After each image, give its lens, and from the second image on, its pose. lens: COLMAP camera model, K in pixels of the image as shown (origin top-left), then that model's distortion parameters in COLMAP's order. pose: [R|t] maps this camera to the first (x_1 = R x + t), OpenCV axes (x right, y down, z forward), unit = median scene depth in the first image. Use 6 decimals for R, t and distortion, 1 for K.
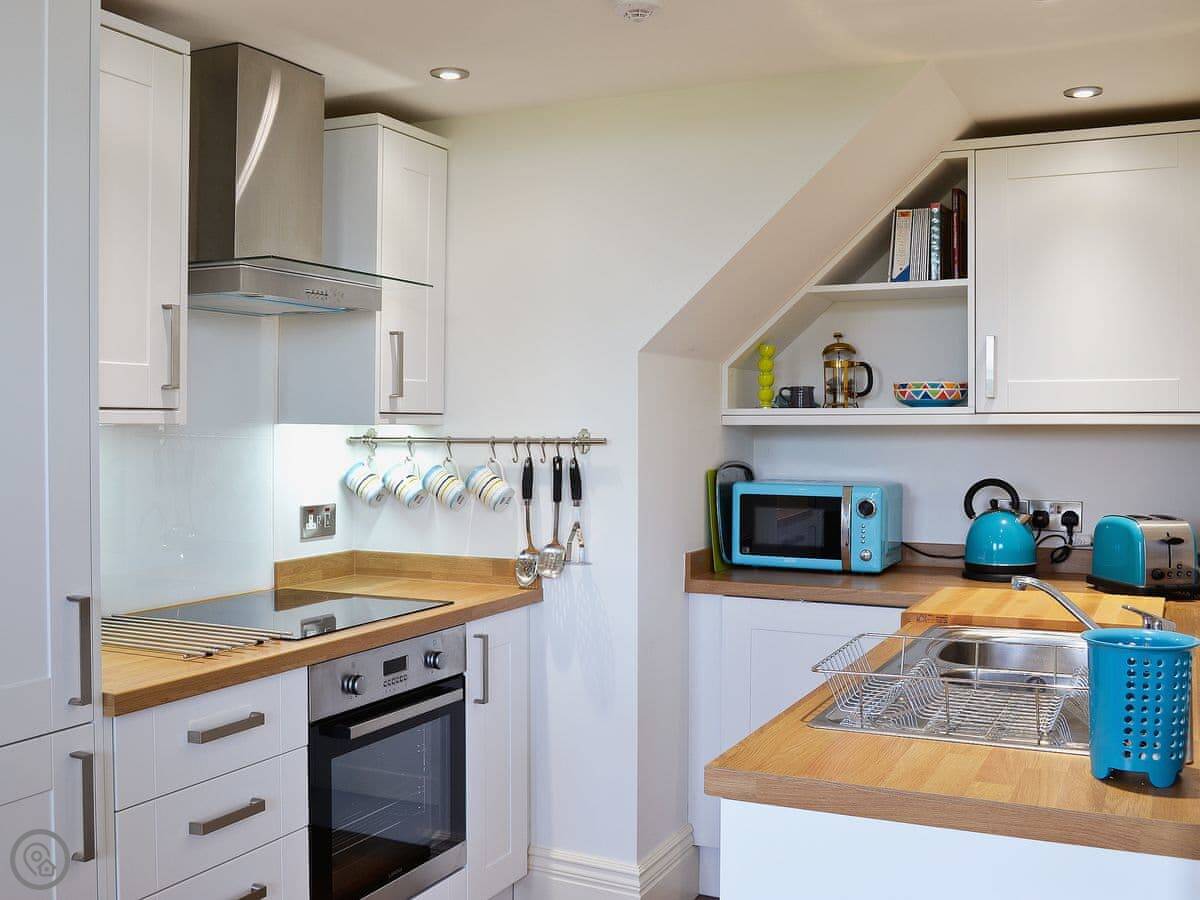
lens RADIAL K [[1246.0, 0, 599.6], [0, 1246.0, 445.9], [0, 0, 1]] dist [-0.081151, 0.000000]
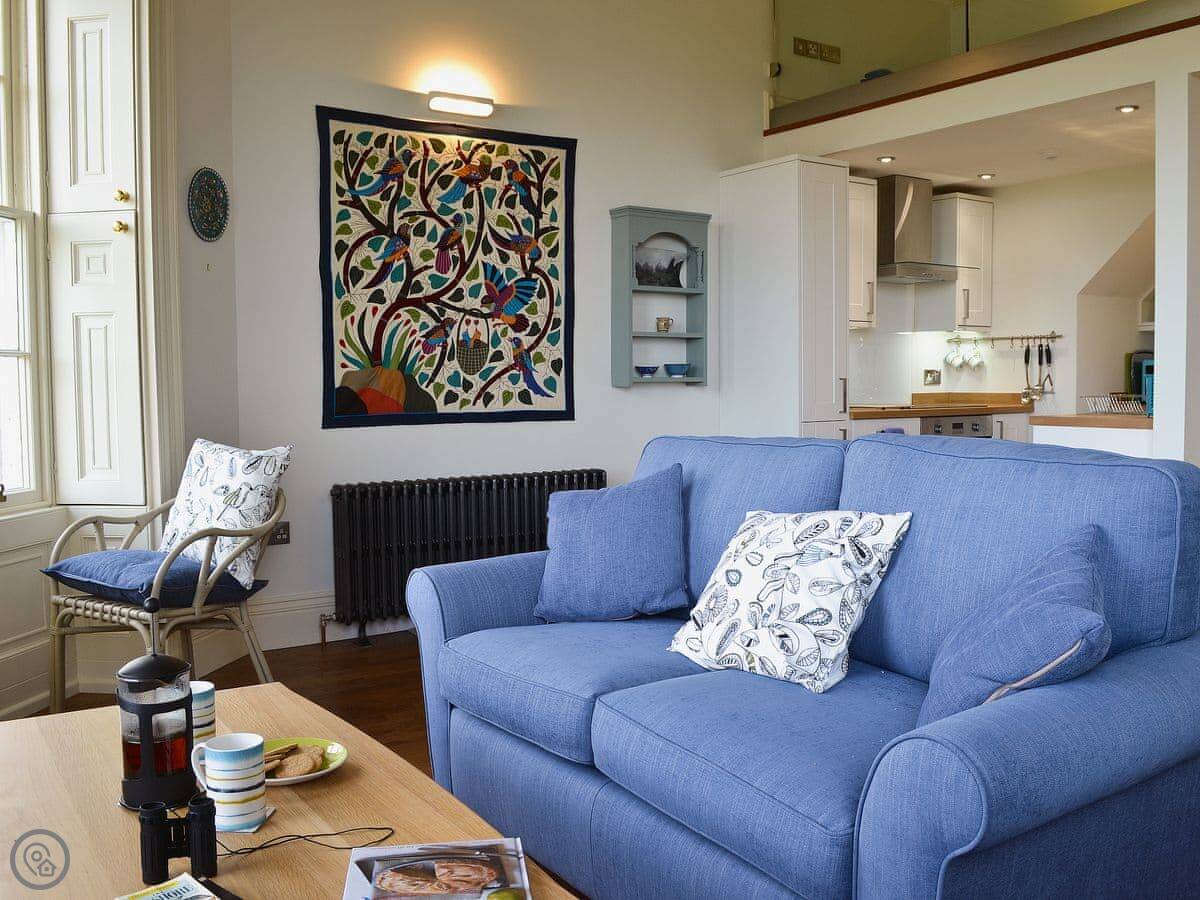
lens RADIAL K [[1099.8, 0, 601.6], [0, 1099.8, 452.1], [0, 0, 1]] dist [-0.109025, 0.000000]
pose [[0.849264, 0.026074, -0.527324, 0.315127], [-0.000400, 0.998811, 0.048744, 0.106013], [0.527968, -0.041185, 0.848265, -1.015803]]
